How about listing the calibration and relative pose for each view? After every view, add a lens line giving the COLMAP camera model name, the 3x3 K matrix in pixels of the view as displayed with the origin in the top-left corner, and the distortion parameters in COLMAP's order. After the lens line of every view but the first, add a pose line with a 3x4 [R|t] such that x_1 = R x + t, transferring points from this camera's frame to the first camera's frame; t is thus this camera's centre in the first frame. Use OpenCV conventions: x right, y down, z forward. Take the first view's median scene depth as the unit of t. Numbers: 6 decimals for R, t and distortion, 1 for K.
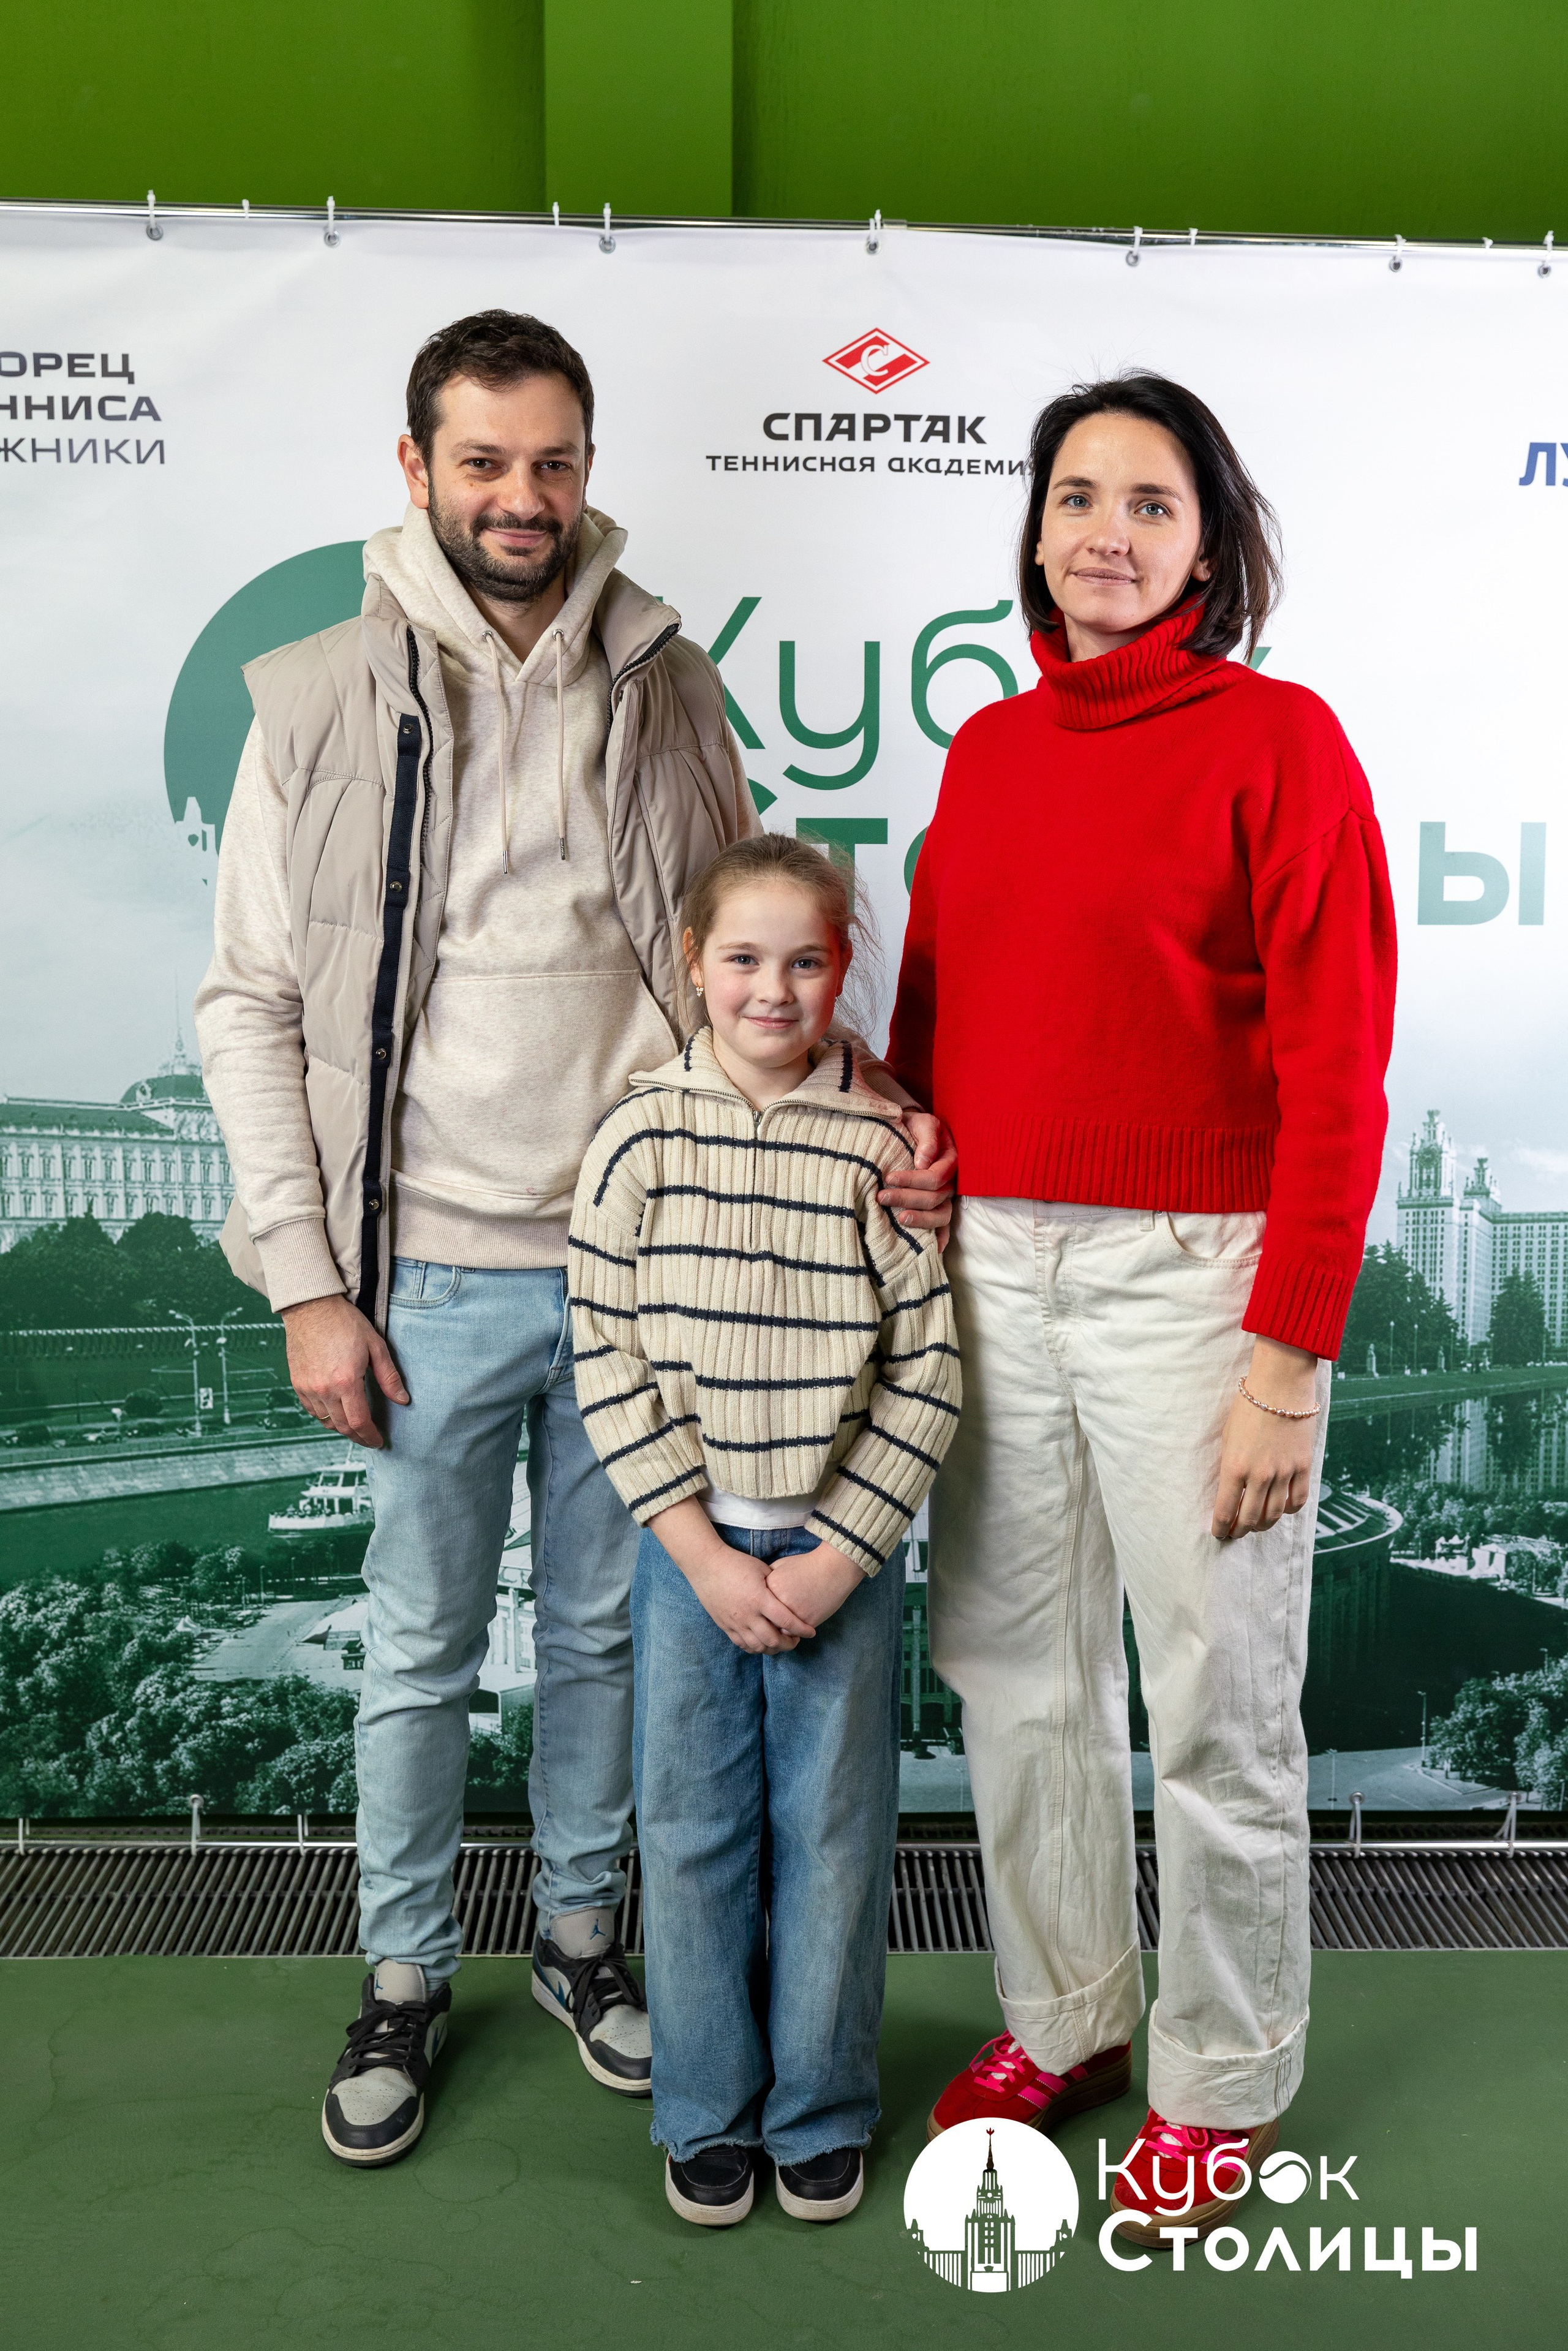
lens RADIAL K [[2294.8, 0, 799.1], [0, 2294.8, 1139.8], [0, 0, 1]] dist [-0.006927, 0.006562]
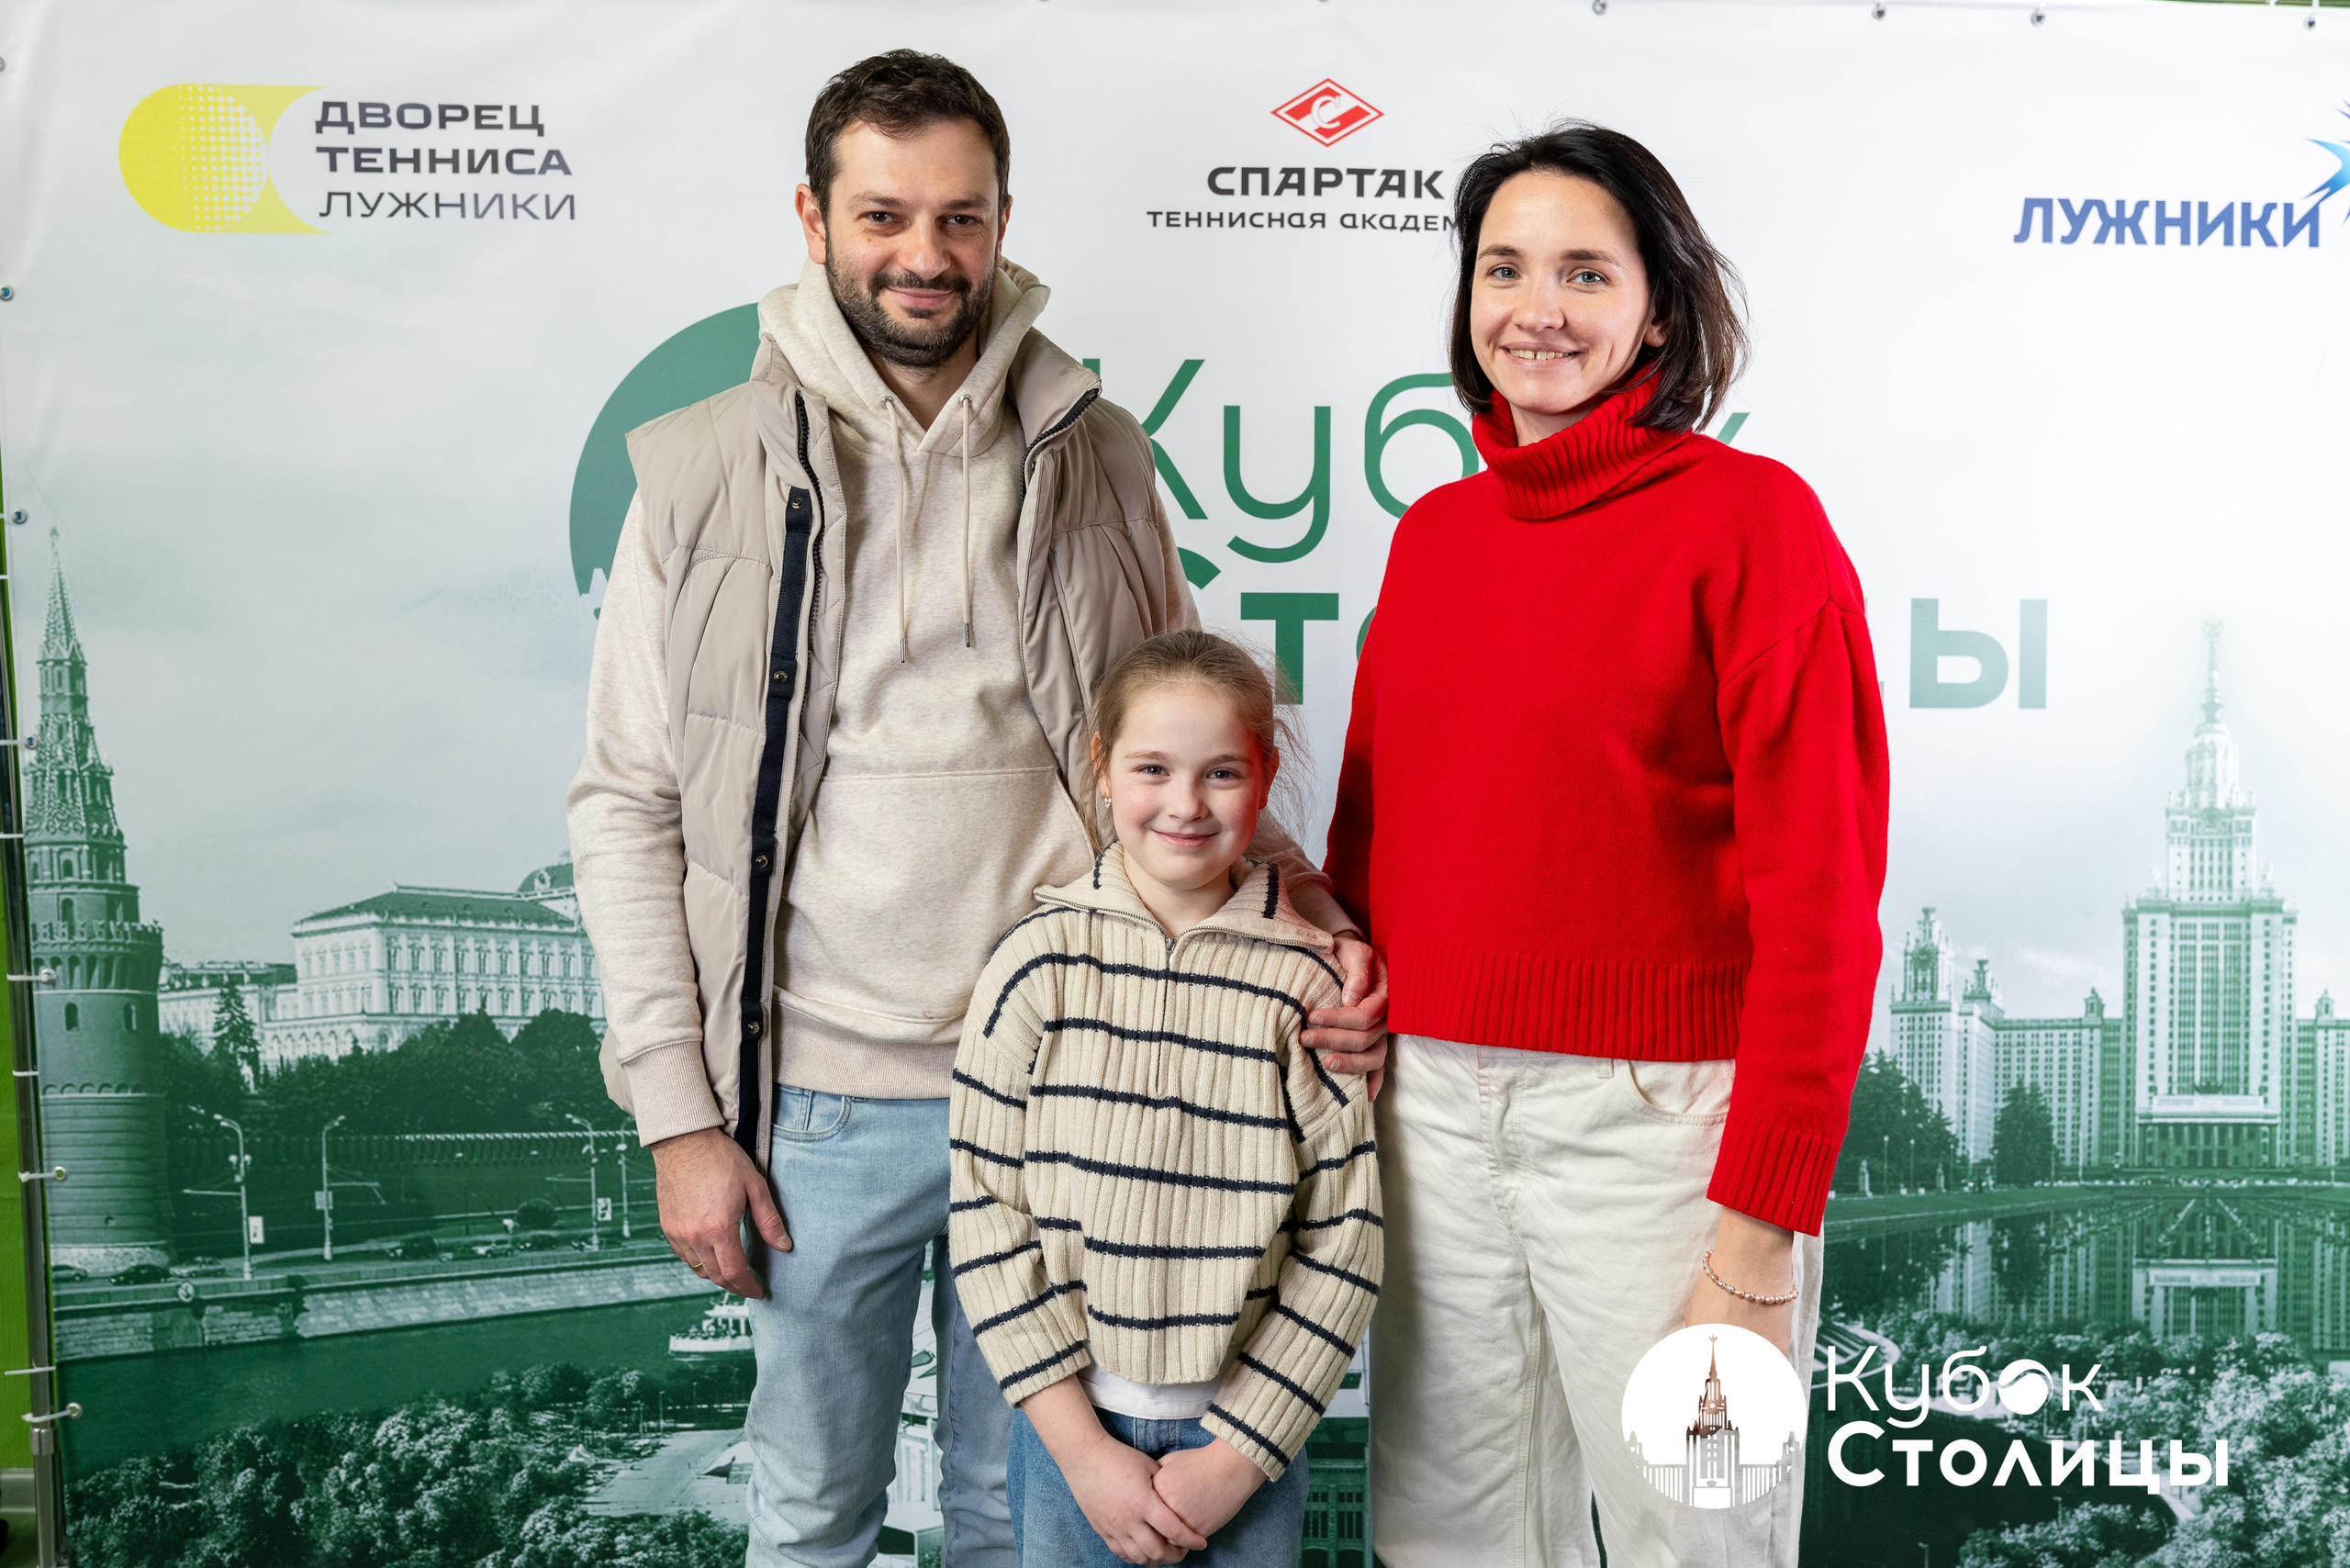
lens RADIAL K [[2141.4, 0, 1263.3], [0, 2141.4, 724.8], [0, 0, 1]] dist [-0.000866, 0.000174]
pose [[0.999721, 0.005334, -0.023019, 0.027770], [-0.006668, 0.998278, -0.058275, -0.034788], [0.022669, 0.058412, 0.998035, 0.128330]]
